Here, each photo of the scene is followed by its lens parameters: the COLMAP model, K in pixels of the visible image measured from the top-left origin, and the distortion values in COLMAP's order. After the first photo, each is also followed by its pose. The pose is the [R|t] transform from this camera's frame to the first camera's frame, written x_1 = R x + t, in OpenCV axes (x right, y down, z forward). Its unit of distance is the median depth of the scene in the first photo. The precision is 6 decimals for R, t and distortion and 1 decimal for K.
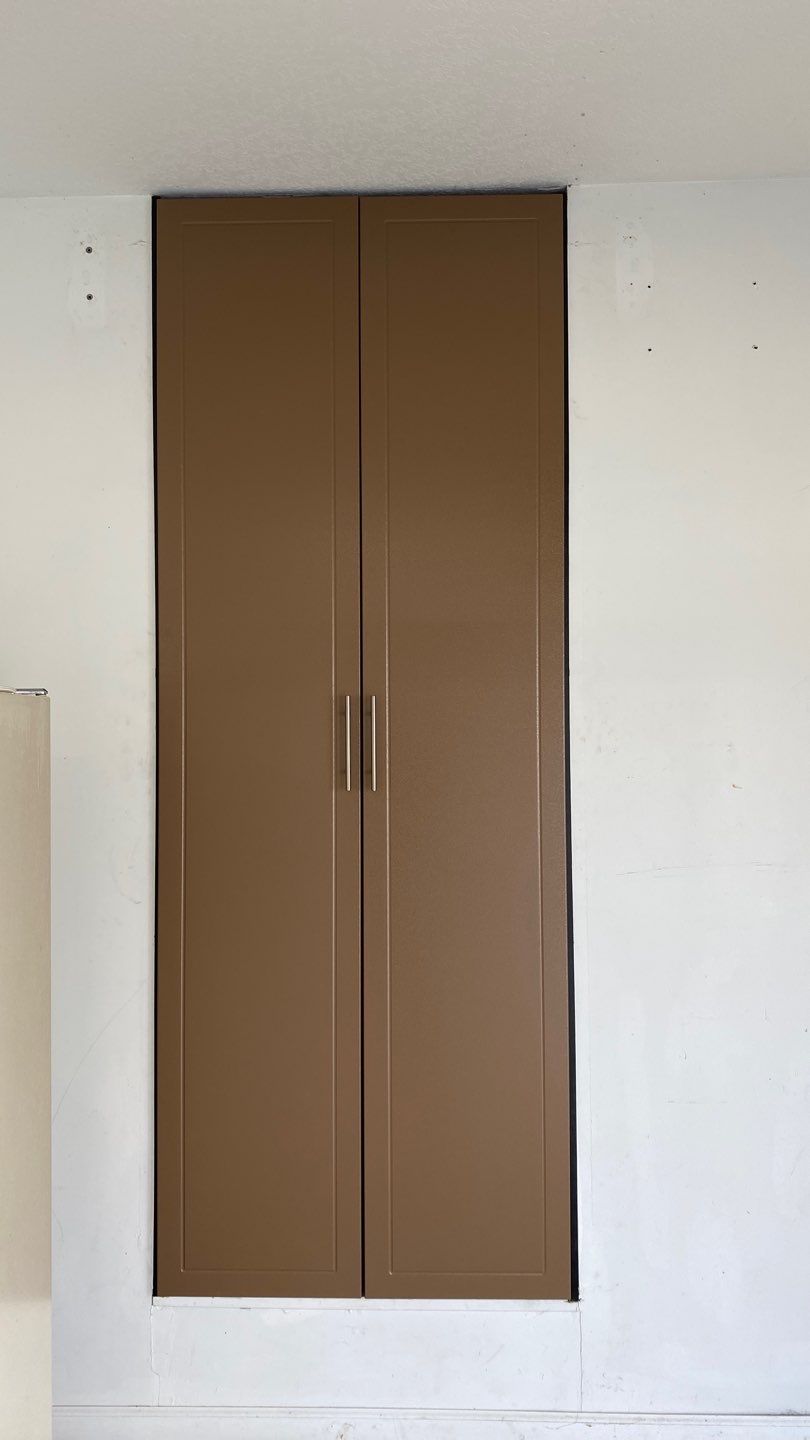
lens RADIAL K [[1116.0, 0, 405.0], [0, 1116.0, 720.0], [0, 0, 1]] dist [0.004177, 0.007877]
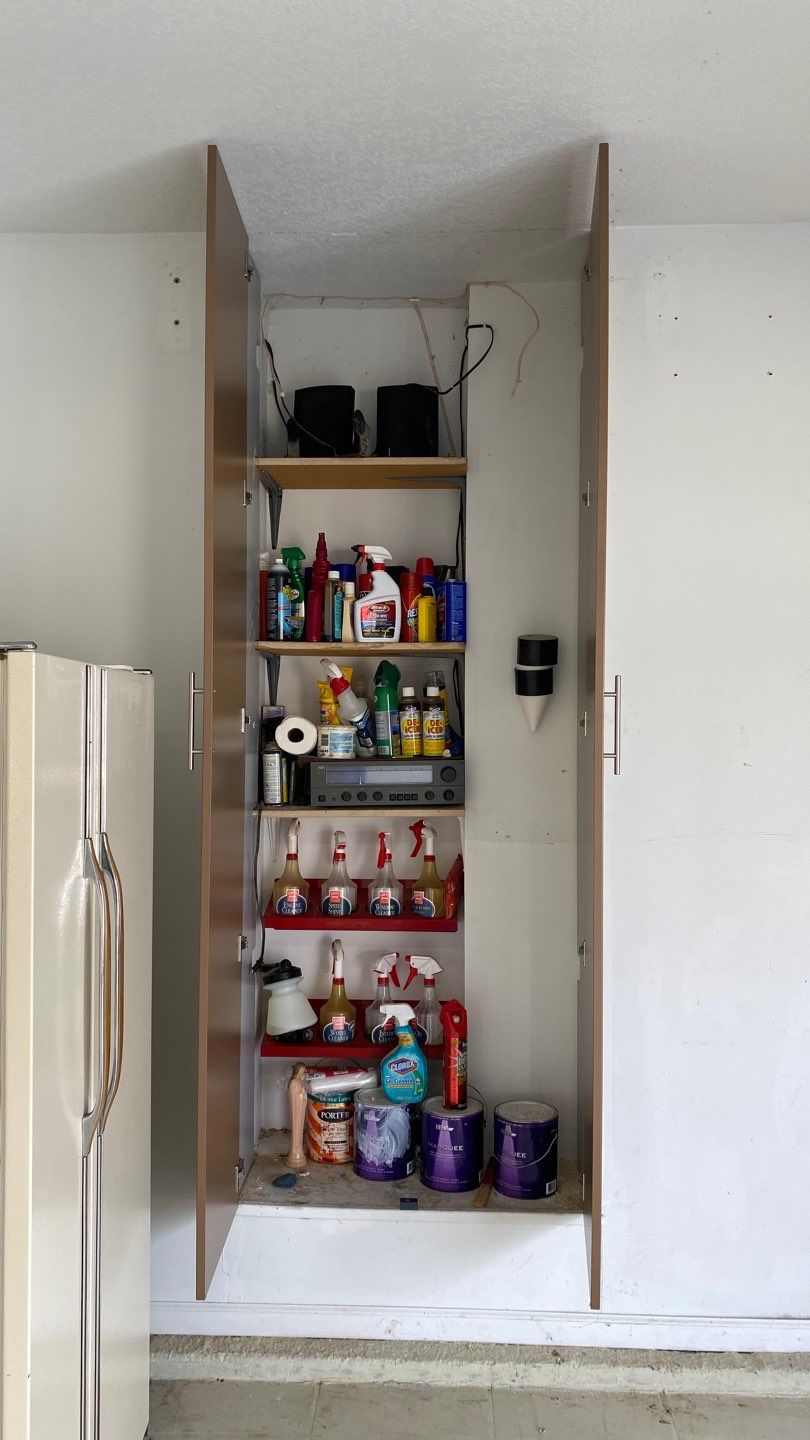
lens RADIAL K [[1116.0, 0, 405.0], [0, 1116.0, 720.0], [0, 0, 1]] dist [0.004177, 0.007877]
pose [[0.999877, 0.013895, -0.007299, -0.041920], [-0.013852, 0.999887, 0.005918, 0.012217], [0.007380, -0.005816, 0.999956, -0.132804]]
